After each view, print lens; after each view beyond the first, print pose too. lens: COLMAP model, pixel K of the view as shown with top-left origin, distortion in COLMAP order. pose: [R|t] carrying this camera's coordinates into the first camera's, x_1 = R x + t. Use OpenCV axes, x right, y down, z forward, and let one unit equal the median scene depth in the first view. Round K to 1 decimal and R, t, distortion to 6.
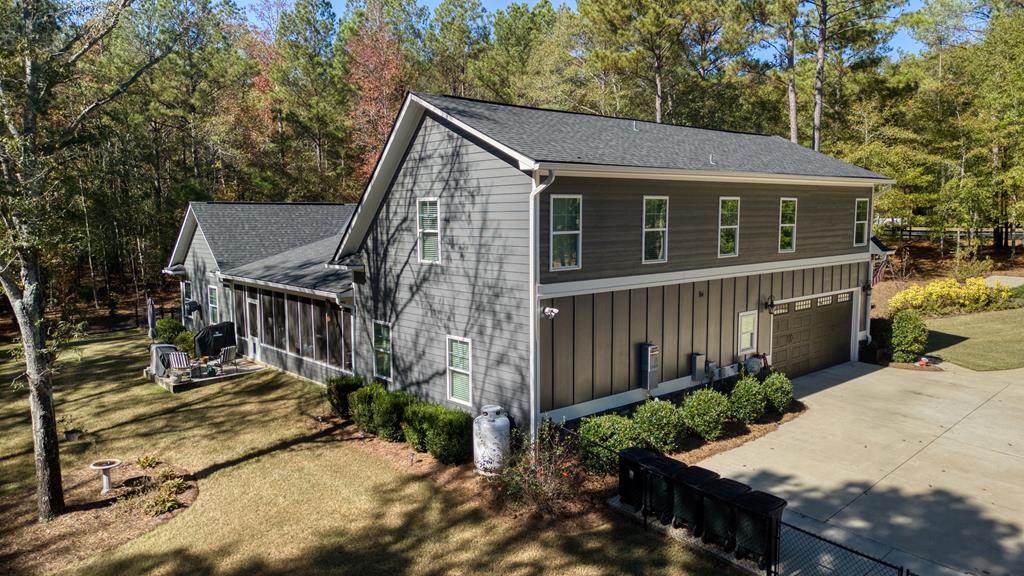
lens RADIAL K [[737.5, 0, 512.0], [0, 737.5, 288.0], [0, 0, 1]] dist [0.003753, -0.000763]
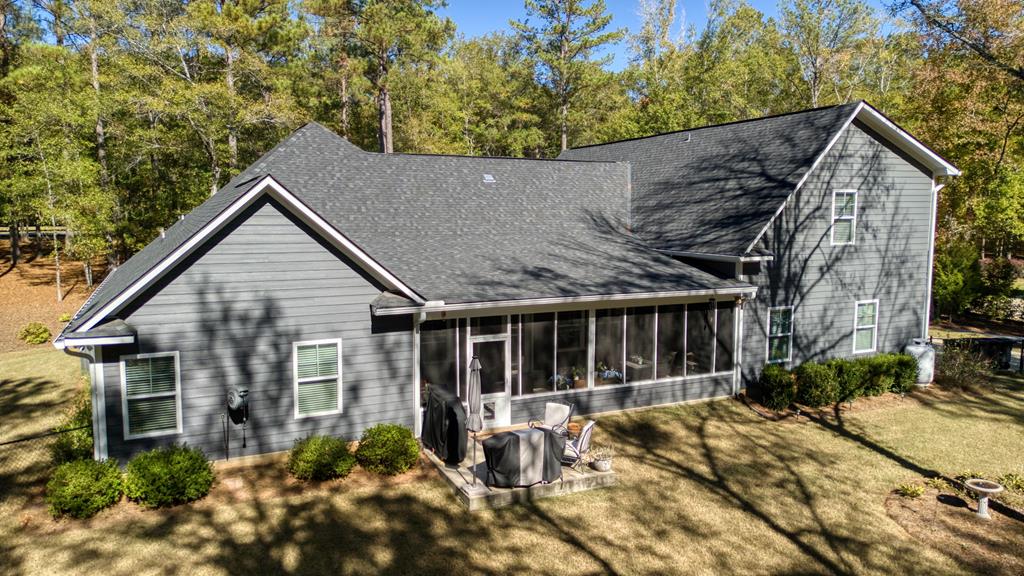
lens RADIAL K [[737.5, 0, 512.0], [0, 737.5, 288.0], [0, 0, 1]] dist [0.003753, -0.000763]
pose [[0.282200, -0.093270, 0.954811, -1.391513], [0.100439, 0.992666, 0.067283, -0.097312], [-0.954083, 0.076913, 0.289498, 1.159054]]
